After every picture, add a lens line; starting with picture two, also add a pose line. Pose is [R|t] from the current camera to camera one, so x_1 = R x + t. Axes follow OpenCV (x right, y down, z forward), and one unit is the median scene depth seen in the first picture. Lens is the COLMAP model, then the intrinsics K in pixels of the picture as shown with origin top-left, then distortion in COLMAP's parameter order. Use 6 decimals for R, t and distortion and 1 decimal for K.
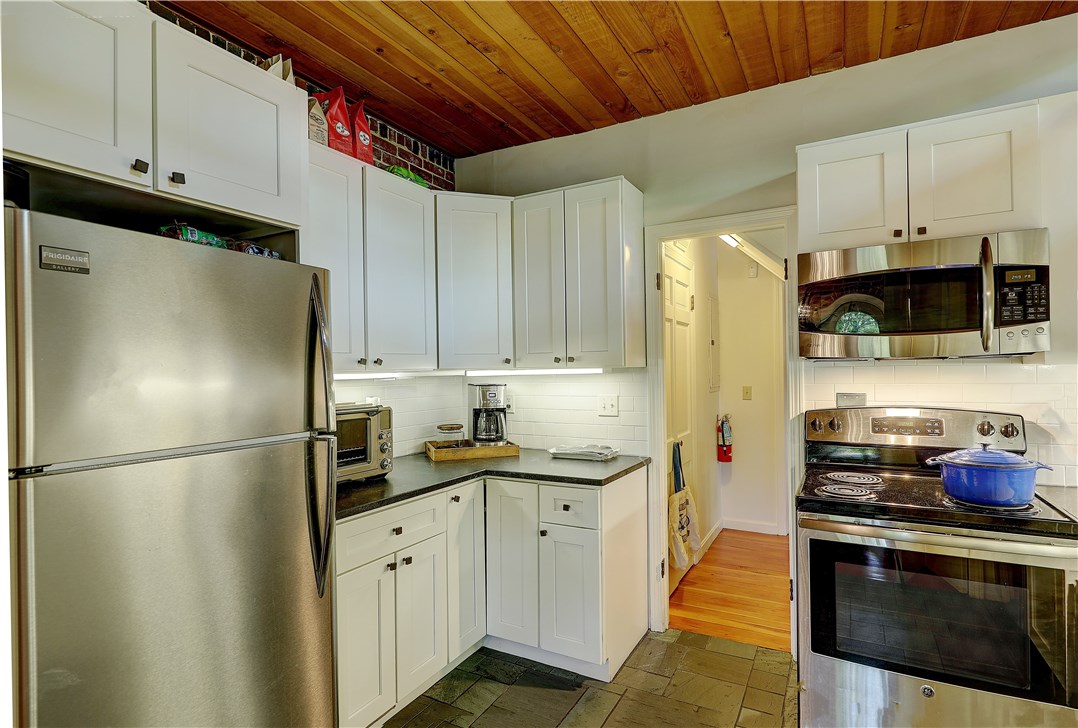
lens RADIAL K [[550.6, 0, 561.2], [0, 550.6, 366.8], [0, 0, 1]] dist [0.004974, -0.002696]
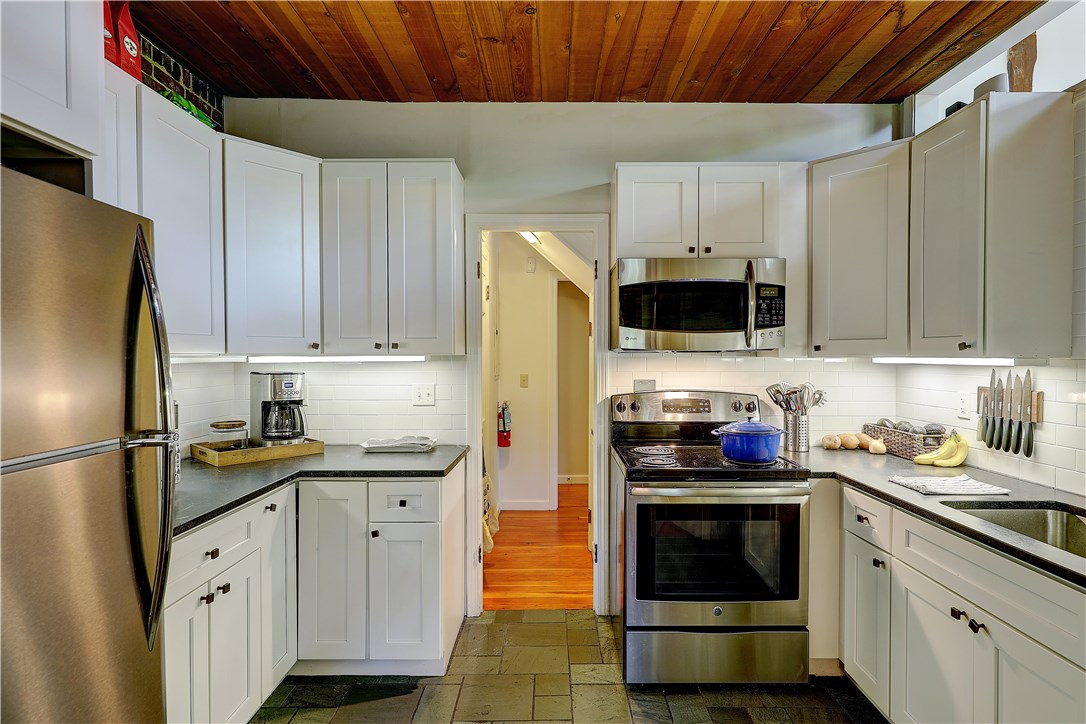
lens RADIAL K [[554.7, 0, 576.7], [0, 554.7, 365.6], [0, 0, 1]] dist [0.004974, -0.002696]
pose [[0.874886, 0.005509, 0.484298, -0.189012], [-0.014311, 0.999793, 0.014481, 0.002310], [-0.484118, -0.019600, 0.874783, 0.030005]]
